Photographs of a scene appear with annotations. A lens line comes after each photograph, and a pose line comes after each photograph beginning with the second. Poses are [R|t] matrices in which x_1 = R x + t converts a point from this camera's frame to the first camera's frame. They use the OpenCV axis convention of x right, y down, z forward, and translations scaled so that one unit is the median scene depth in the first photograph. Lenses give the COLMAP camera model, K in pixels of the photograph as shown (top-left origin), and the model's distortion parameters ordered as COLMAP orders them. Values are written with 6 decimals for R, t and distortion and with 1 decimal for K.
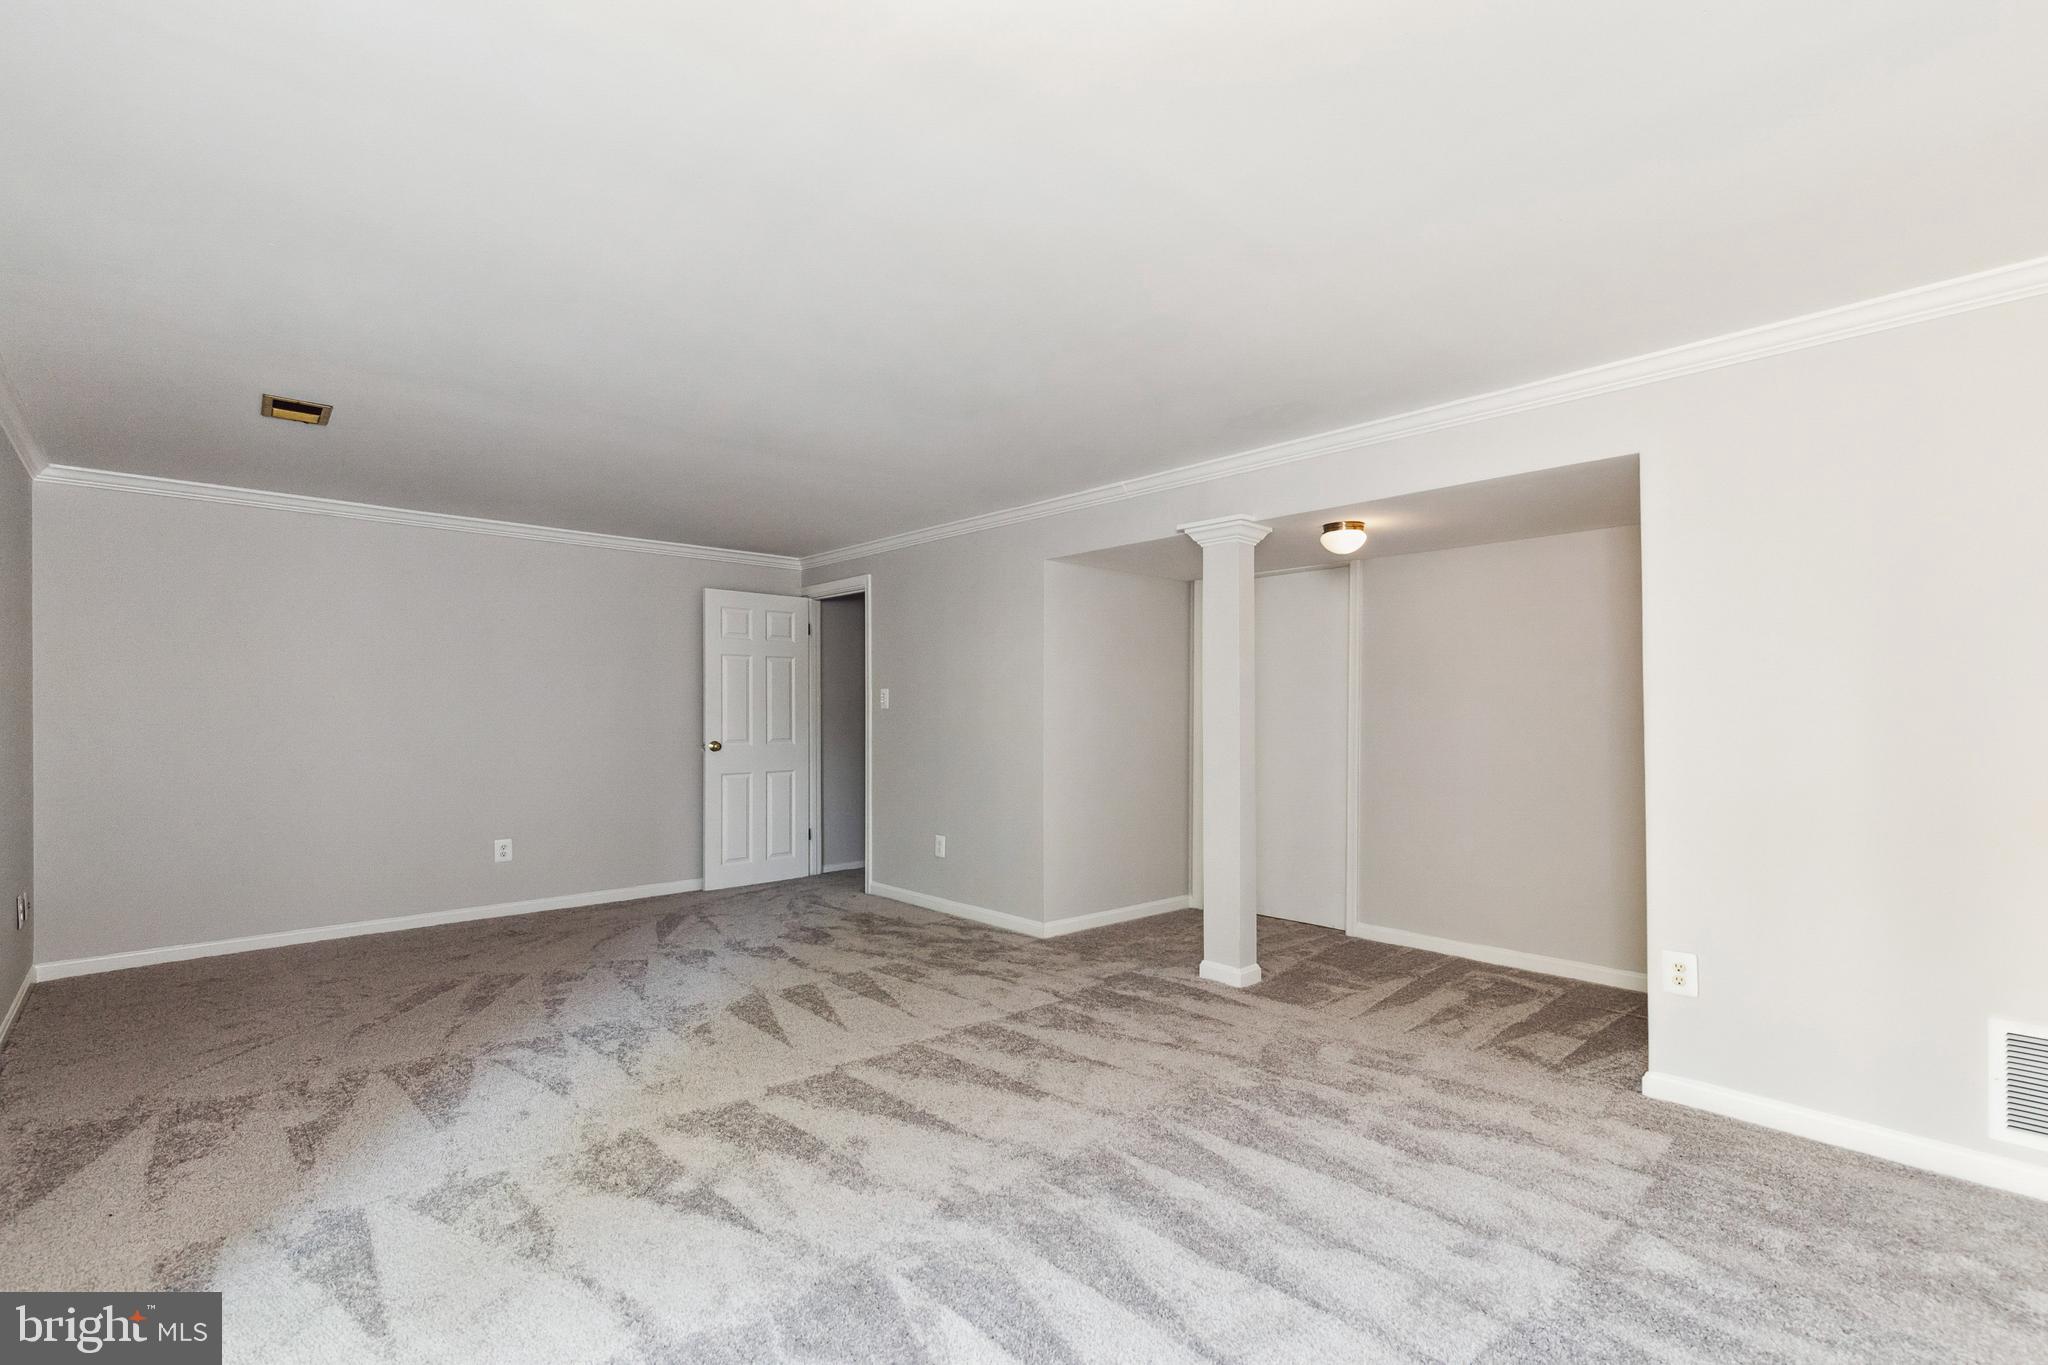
lens RADIAL K [[942.6, 0, 1026.6], [0, 942.6, 711.0], [0, 0, 1]] dist [0.001363, 0.000101]
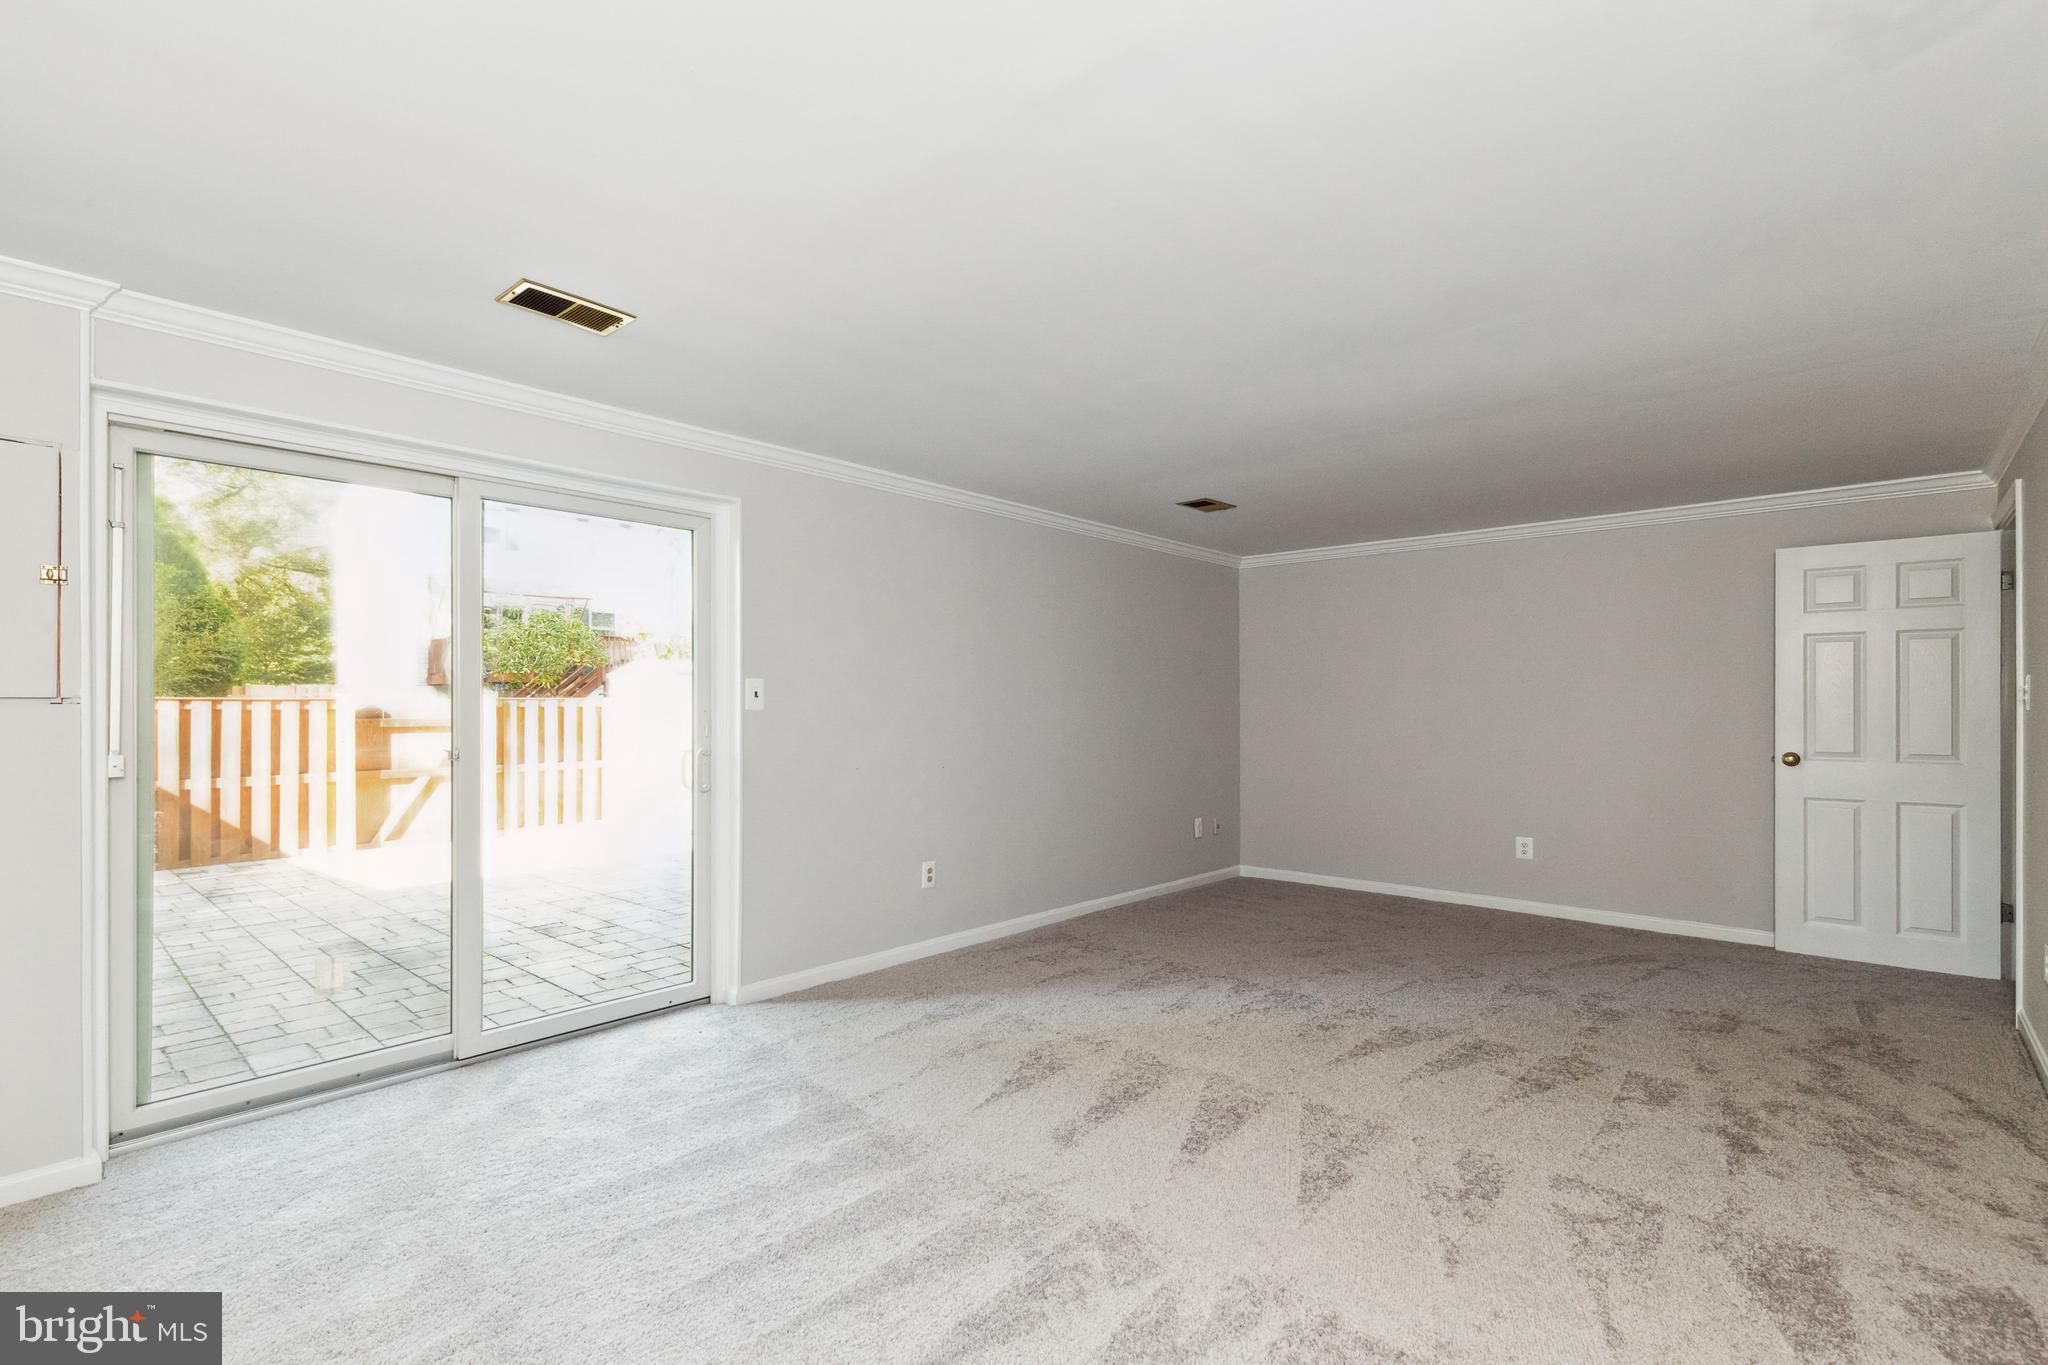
lens RADIAL K [[933.0, 0, 1026.5], [0, 933.0, 680.3], [0, 0, 1]] dist [0.009846, -0.000095]
pose [[0.091400, -0.028350, -0.995411, 0.463859], [-0.003926, 0.999577, -0.028829, -0.001693], [0.995807, 0.006543, 0.091250, 0.430466]]
